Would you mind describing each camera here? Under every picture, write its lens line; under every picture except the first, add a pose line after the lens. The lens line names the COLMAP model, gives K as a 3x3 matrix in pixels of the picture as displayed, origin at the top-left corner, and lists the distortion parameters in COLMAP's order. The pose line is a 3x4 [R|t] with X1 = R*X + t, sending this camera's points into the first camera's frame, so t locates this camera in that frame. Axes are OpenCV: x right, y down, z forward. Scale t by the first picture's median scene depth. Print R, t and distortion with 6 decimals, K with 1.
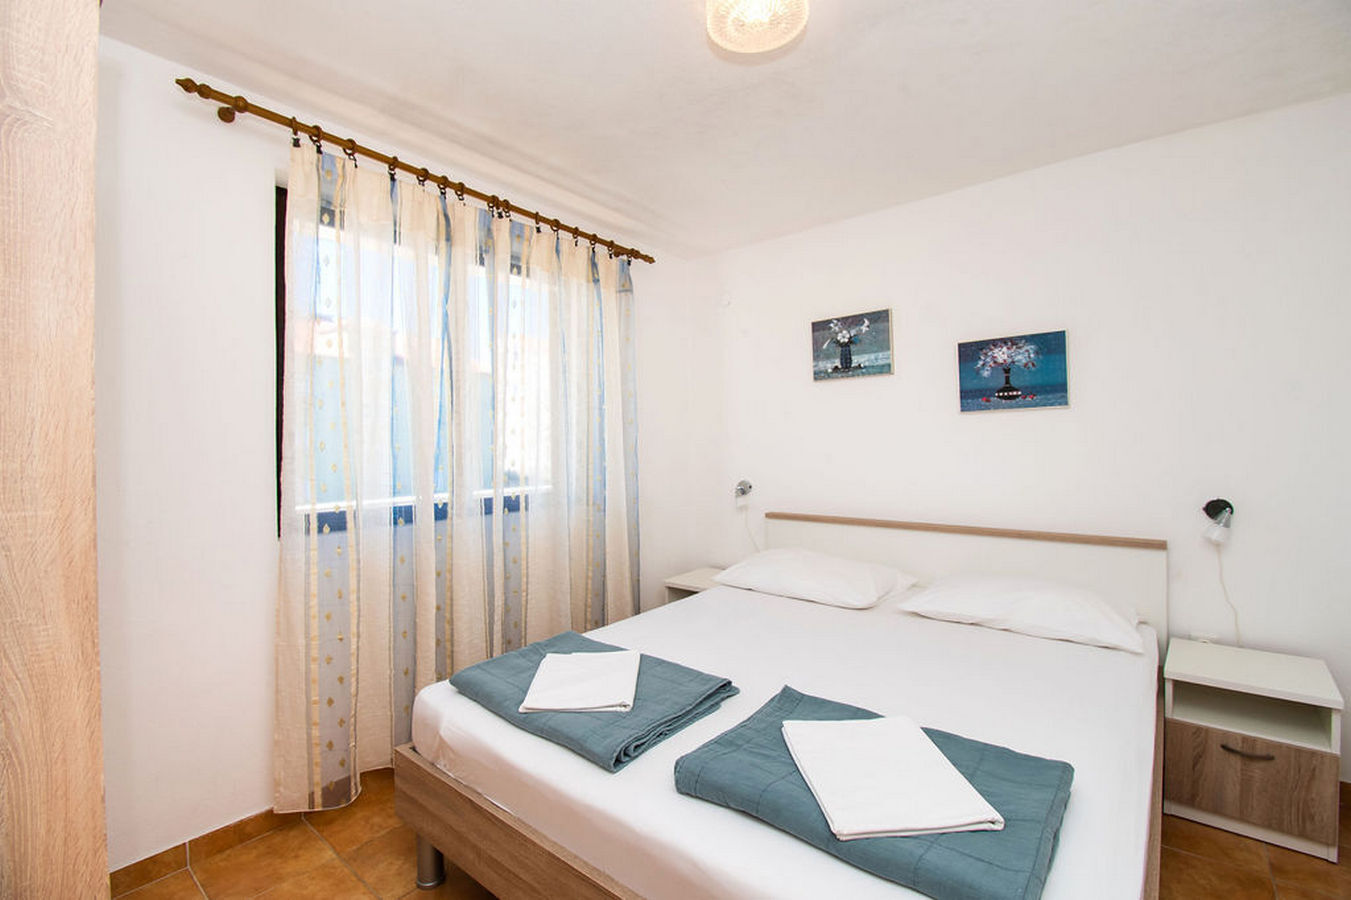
lens RADIAL K [[619.0, 0, 697.7], [0, 619.0, 431.0], [0, 0, 1]] dist [0.002921, -0.011607]
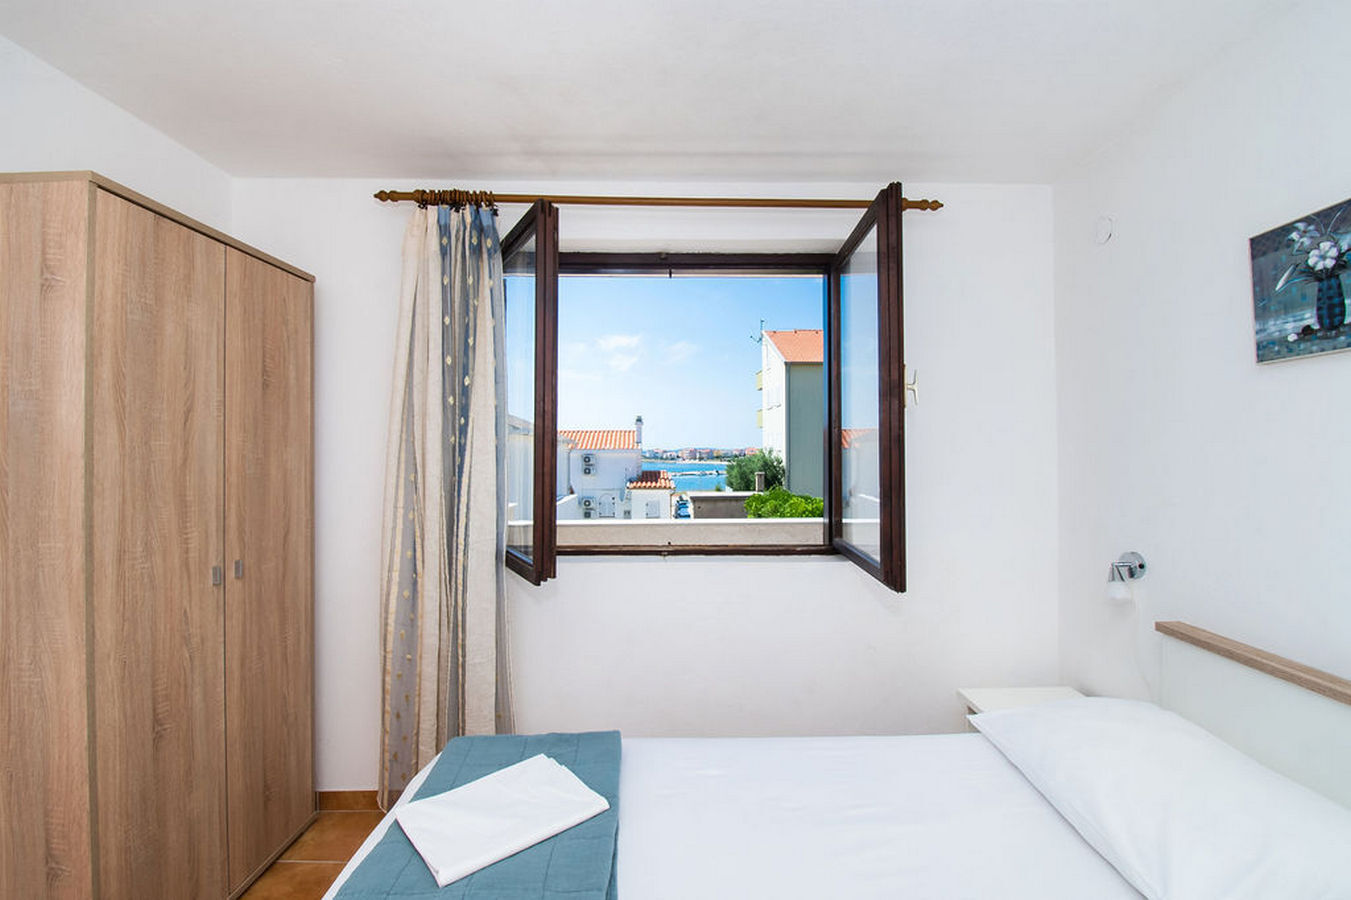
lens RADIAL K [[619.0, 0, 666.9], [0, 619.0, 432.4], [0, 0, 1]] dist [0.002921, -0.011607]
pose [[0.598686, -0.008223, -0.800942, 0.300621], [0.008545, 0.999956, -0.003879, -0.031733], [0.800939, -0.004522, 0.598729, 0.377876]]
